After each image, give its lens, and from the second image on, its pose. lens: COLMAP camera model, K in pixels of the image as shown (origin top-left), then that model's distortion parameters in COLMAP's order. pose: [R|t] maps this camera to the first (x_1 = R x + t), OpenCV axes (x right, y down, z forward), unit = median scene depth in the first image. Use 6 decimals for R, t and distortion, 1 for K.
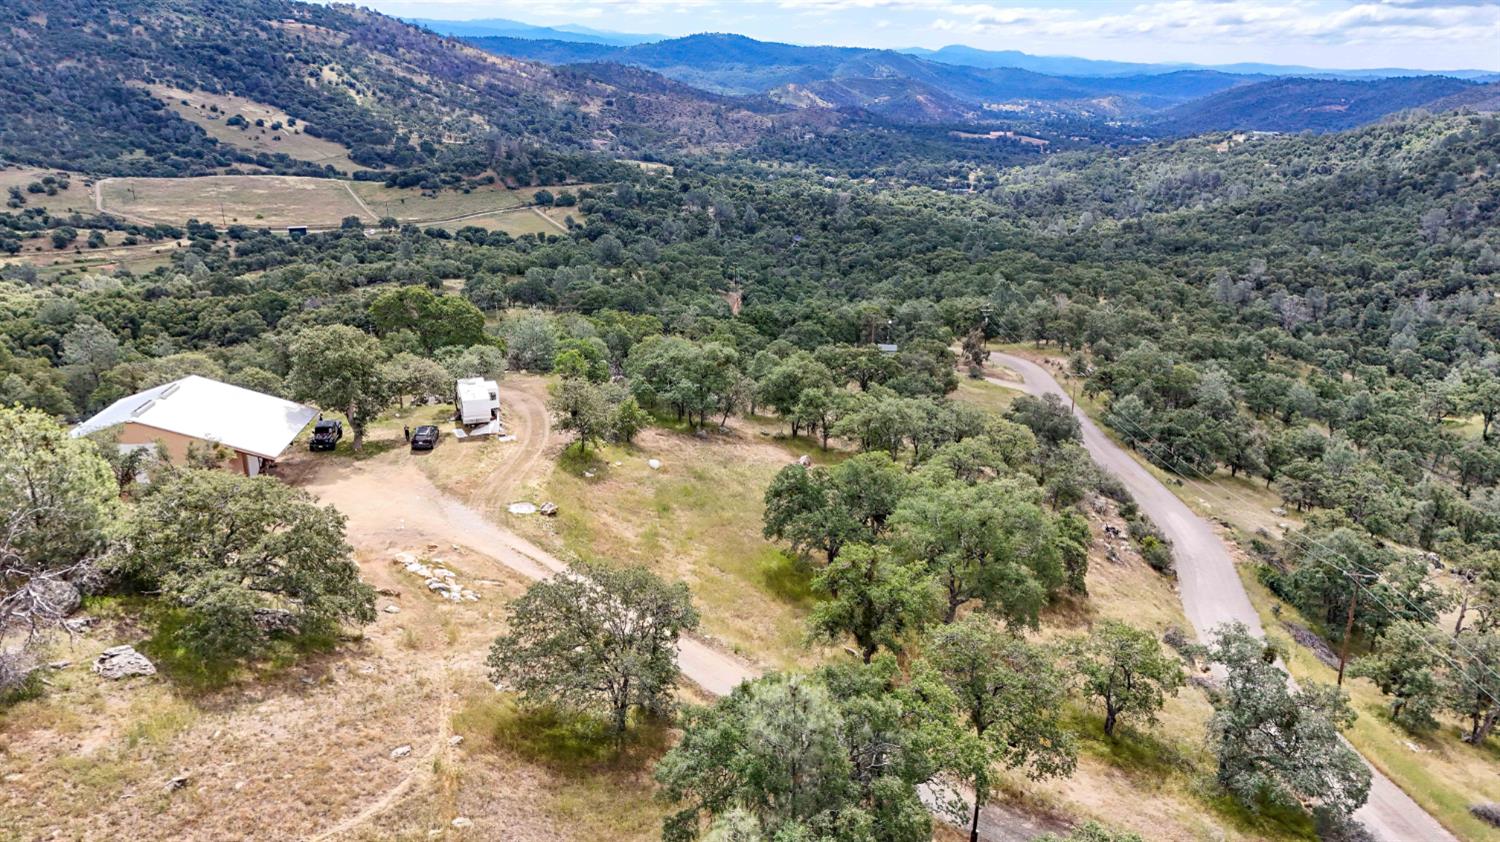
lens RADIAL K [[1093.5, 0, 750.1], [0, 1093.5, 421.5], [0, 0, 1]] dist [0.085265, -0.076803]
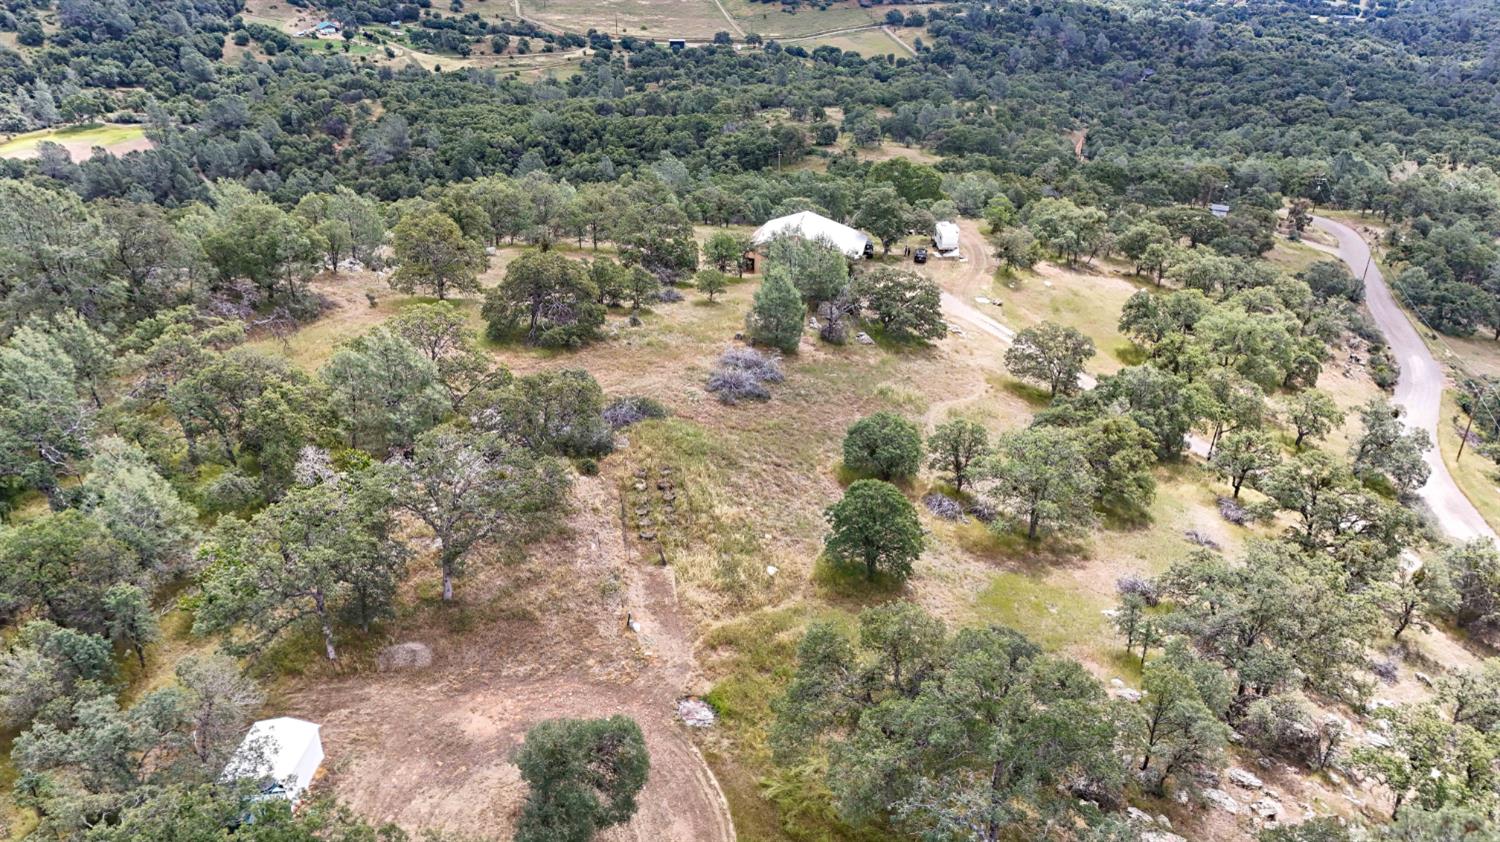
lens RADIAL K [[1093.5, 0, 747.8], [0, 1093.5, 418.8], [0, 0, 1]] dist [0.085265, -0.076803]
pose [[0.958683, 0.134175, -0.250848, -0.015139], [-0.091873, 0.980562, 0.173372, -0.001513], [0.269234, -0.143163, 0.952375, -0.143094]]
